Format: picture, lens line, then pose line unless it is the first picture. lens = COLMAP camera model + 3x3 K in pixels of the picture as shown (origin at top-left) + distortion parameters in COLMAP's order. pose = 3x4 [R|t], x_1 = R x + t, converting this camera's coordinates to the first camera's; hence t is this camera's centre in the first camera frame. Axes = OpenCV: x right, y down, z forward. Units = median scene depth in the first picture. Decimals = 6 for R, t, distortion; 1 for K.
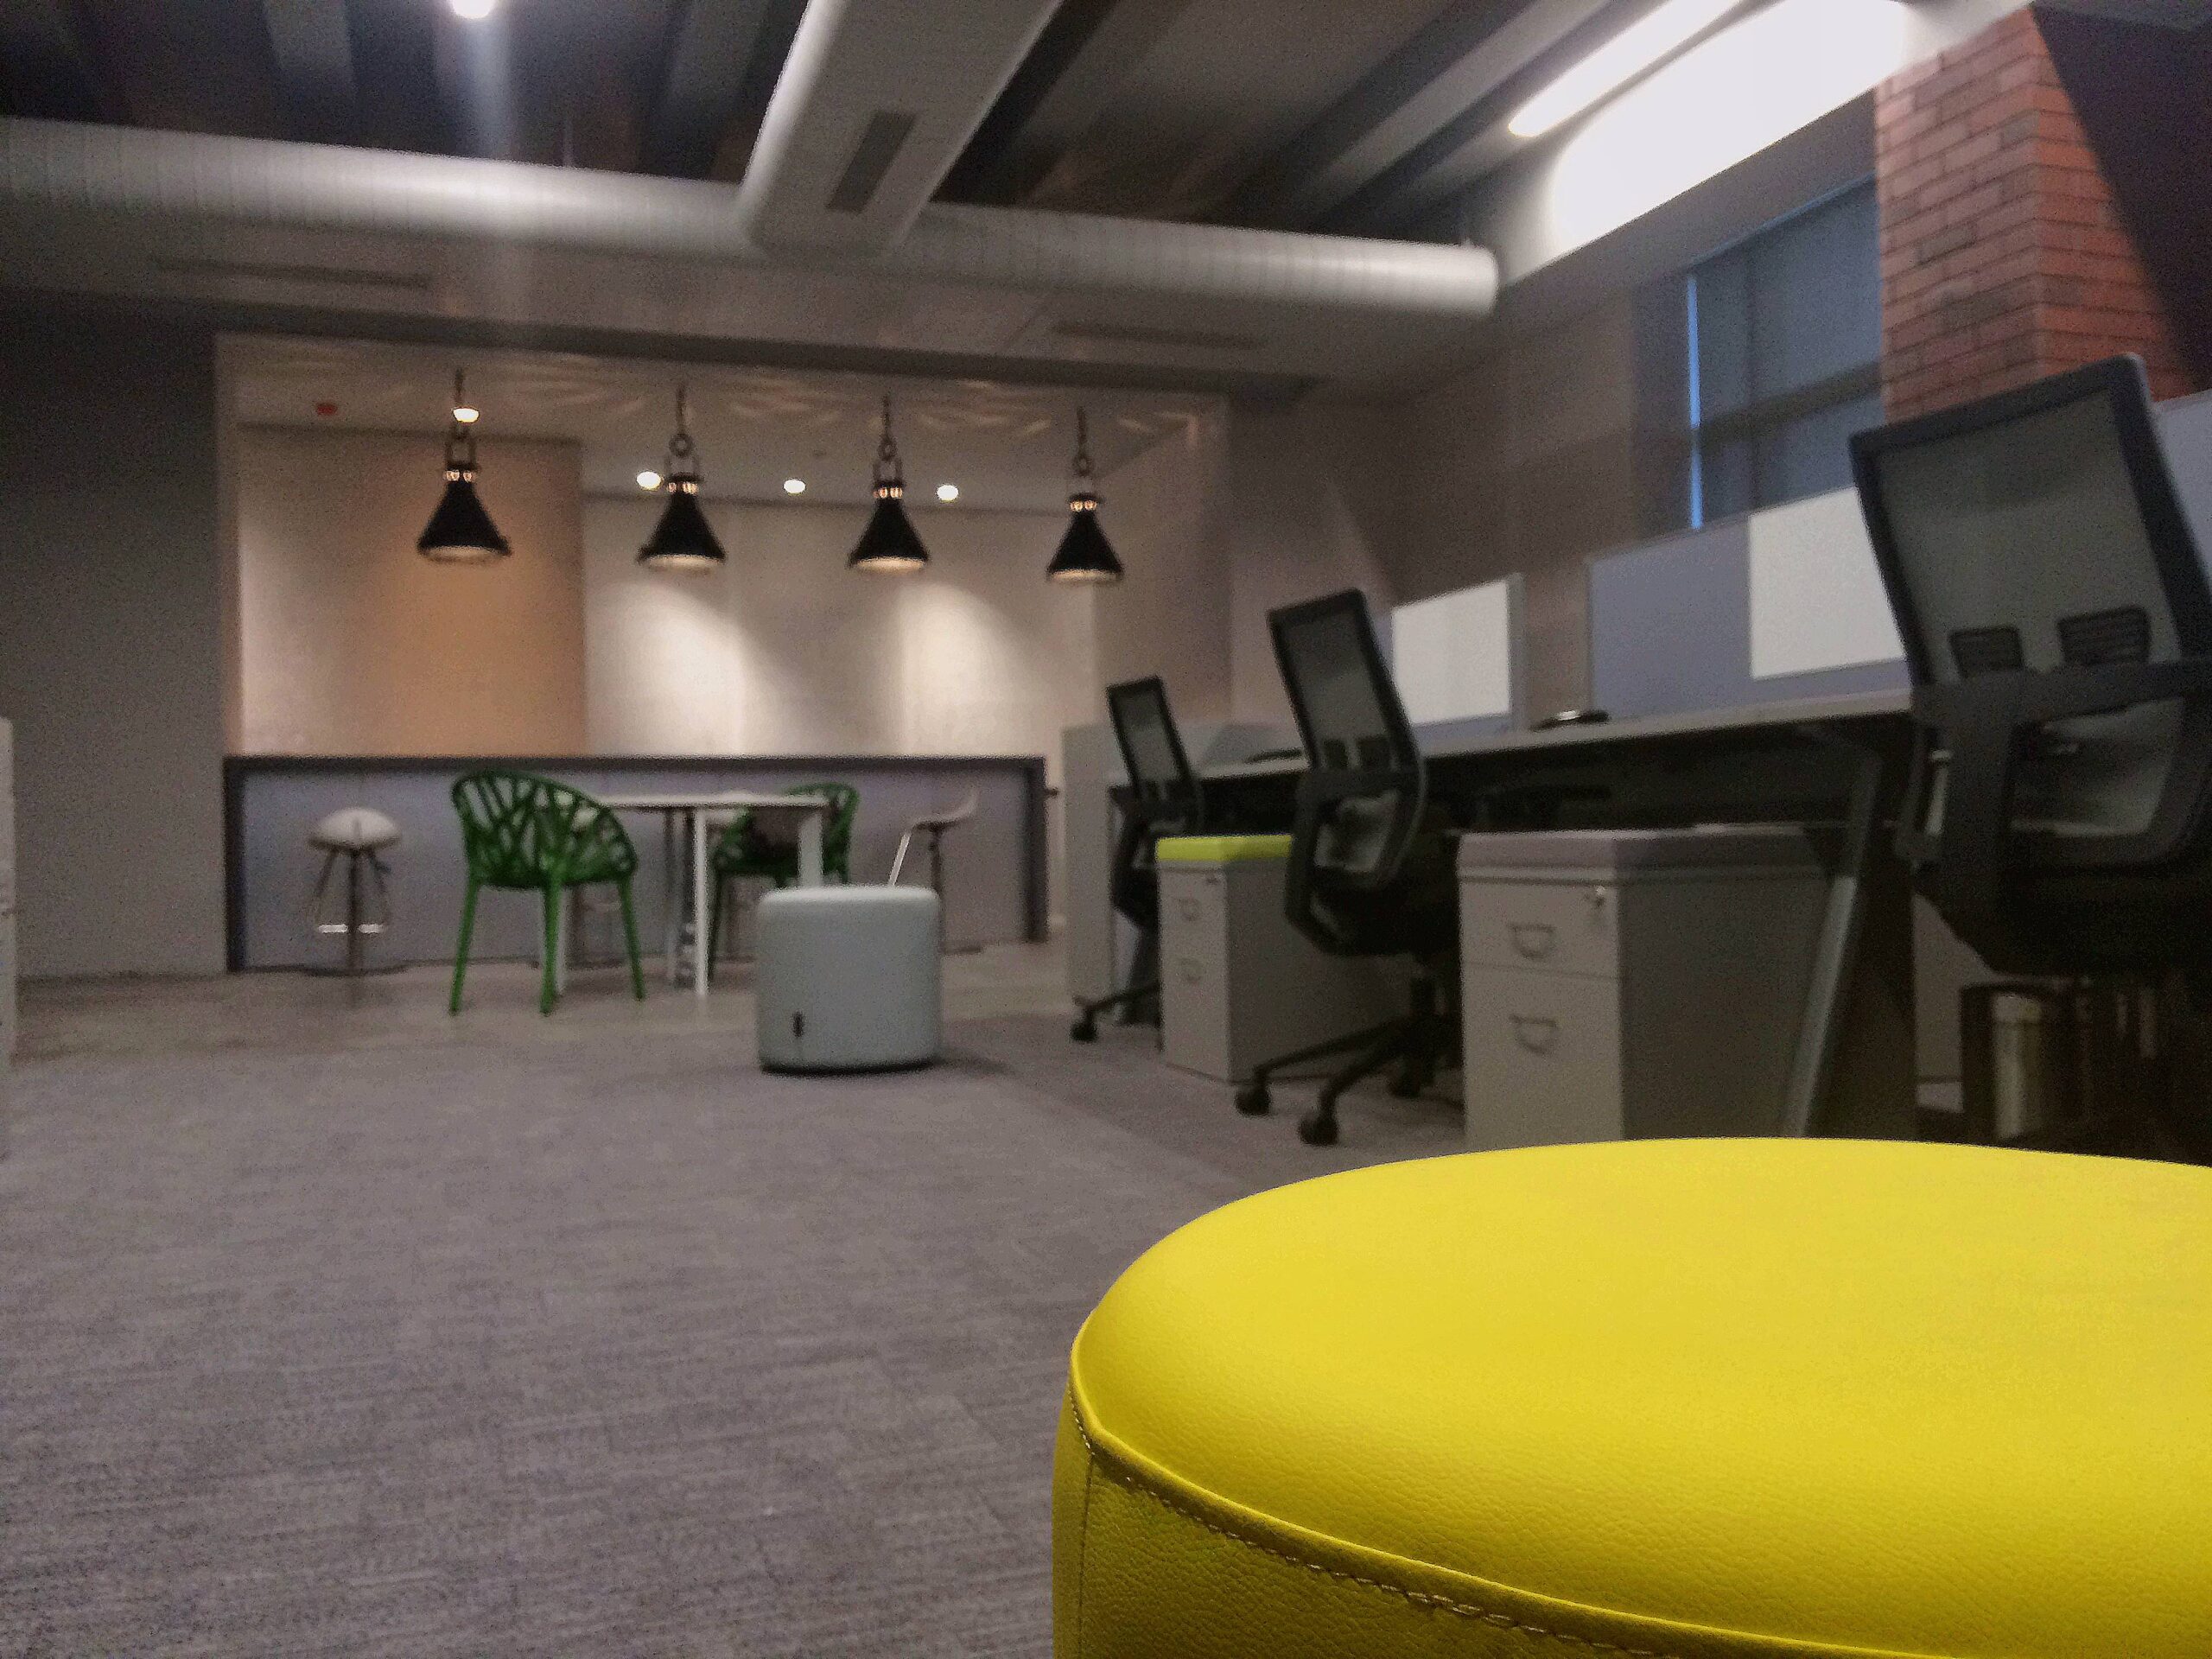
lens RADIAL K [[1858.1, 0, 1110.2], [0, 1858.1, 822.4], [0, 0, 1]] dist [0.006073, 0.006289]
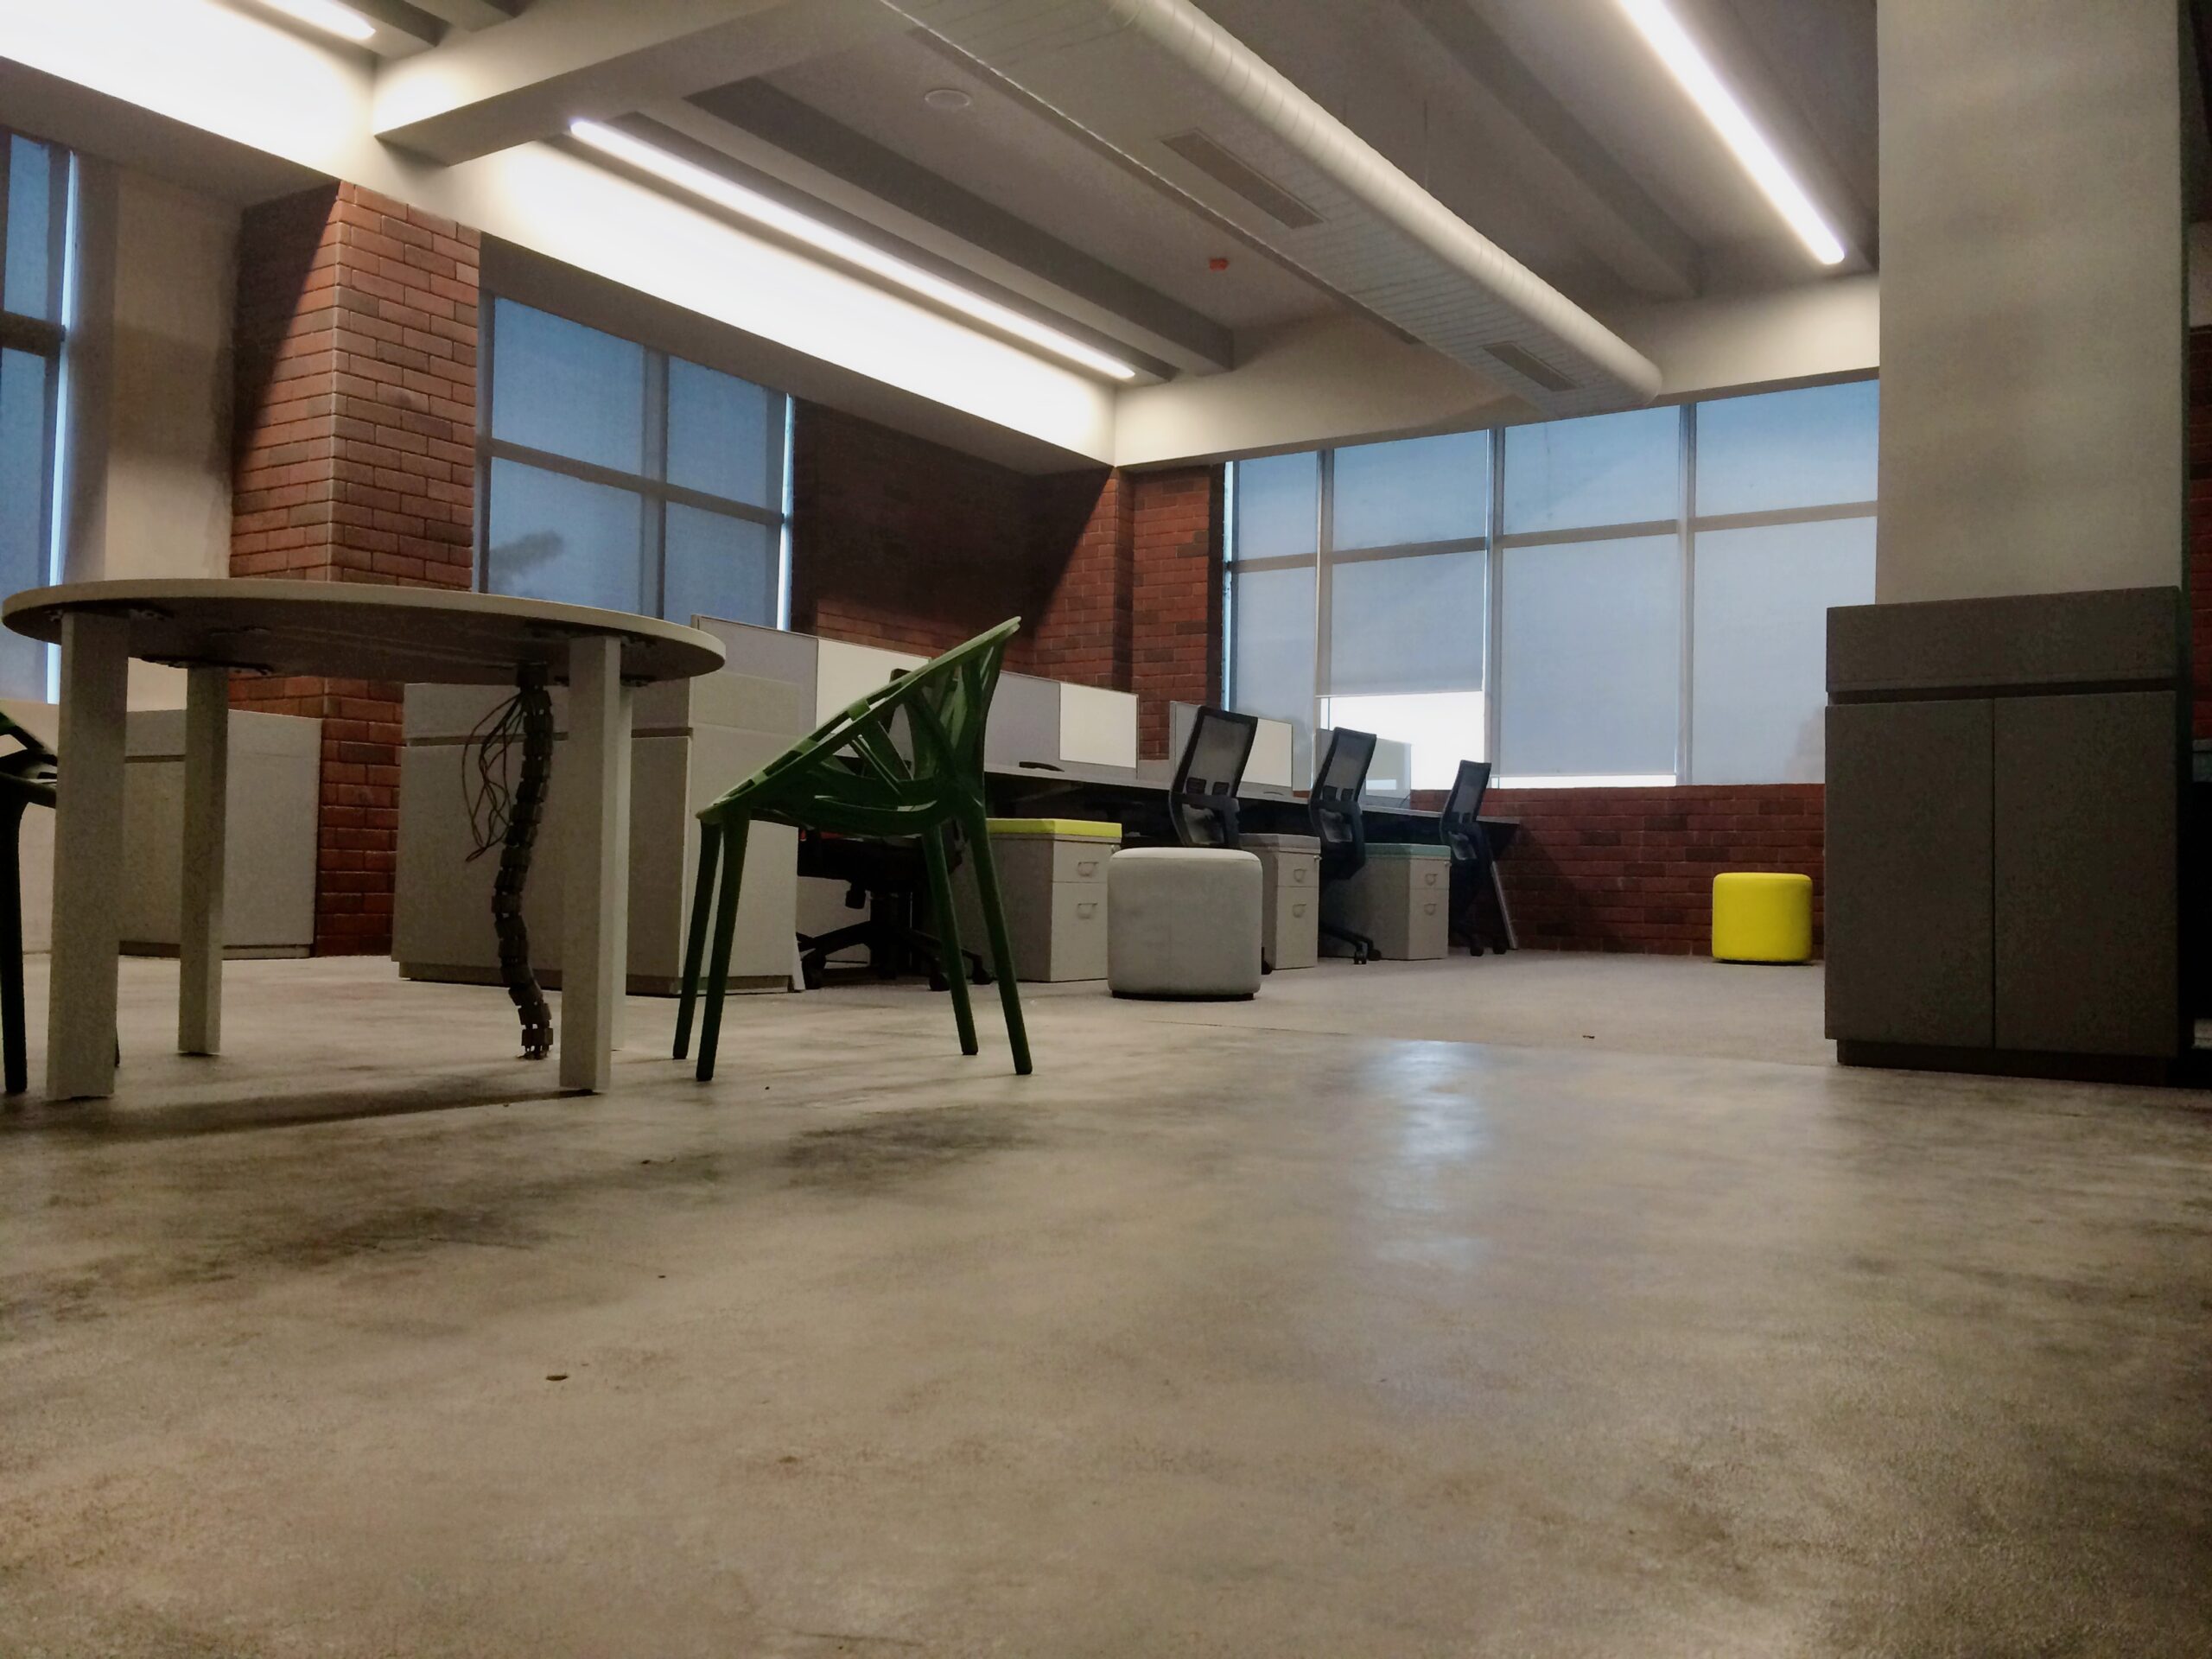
lens RADIAL K [[1858.1, 0, 1107.1], [0, 1858.1, 829.4], [0, 0, 1]] dist [0.006073, 0.006289]
pose [[-0.626792, 0.027305, 0.778708, -0.993429], [-0.009522, 0.999043, -0.042695, 0.068488], [-0.779128, -0.034176, -0.625933, 1.707026]]
